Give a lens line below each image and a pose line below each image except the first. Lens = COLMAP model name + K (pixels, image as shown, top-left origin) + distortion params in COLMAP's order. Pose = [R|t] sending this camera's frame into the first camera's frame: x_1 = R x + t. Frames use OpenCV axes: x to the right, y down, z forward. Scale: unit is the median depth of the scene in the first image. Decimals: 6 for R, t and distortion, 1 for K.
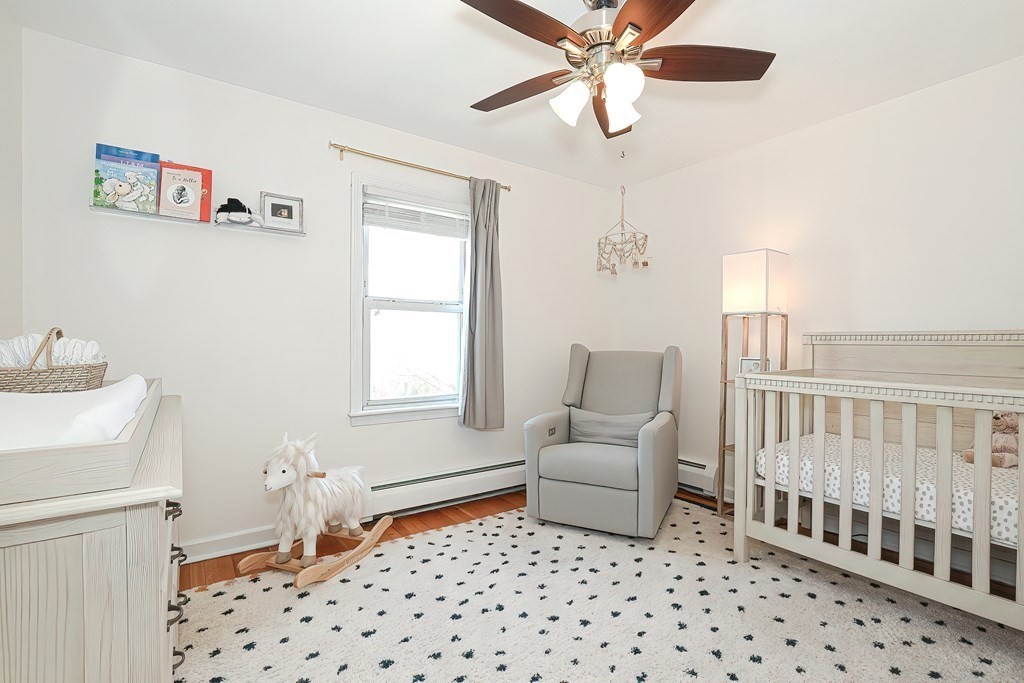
lens RADIAL K [[471.3, 0, 519.1], [0, 471.3, 339.7], [0, 0, 1]] dist [-0.022606, 0.005462]
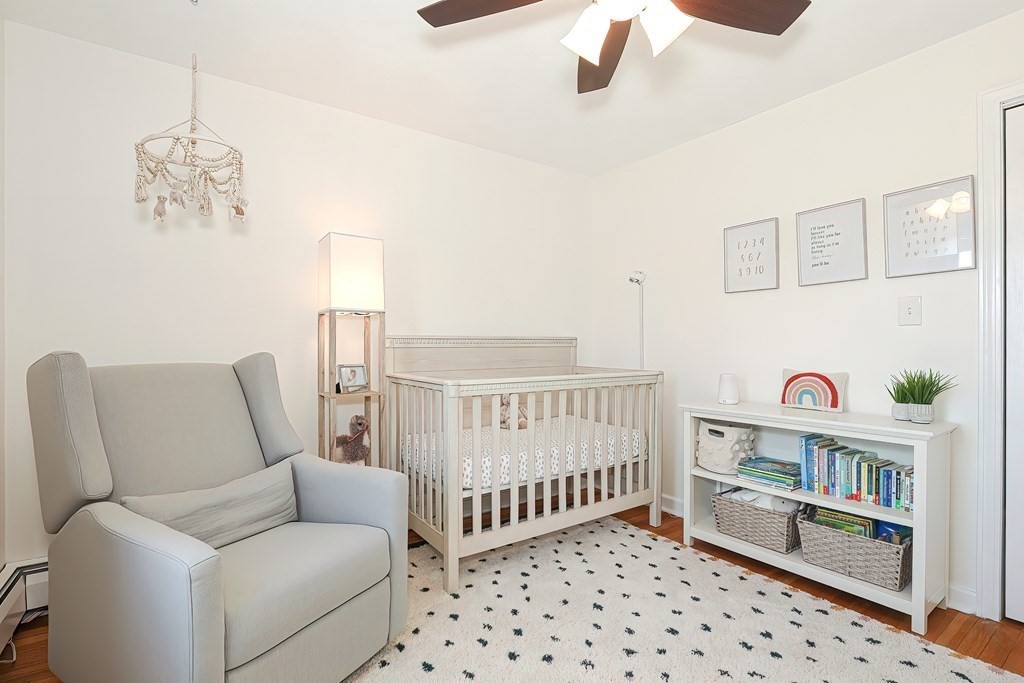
lens RADIAL K [[471.3, 0, 513.0], [0, 471.3, 351.9], [0, 0, 1]] dist [-0.022606, 0.005462]
pose [[0.016159, -0.010707, 0.999812, -0.457672], [-0.000614, 0.999942, 0.010718, 0.010627], [-0.999869, -0.000787, 0.016152, 0.969036]]
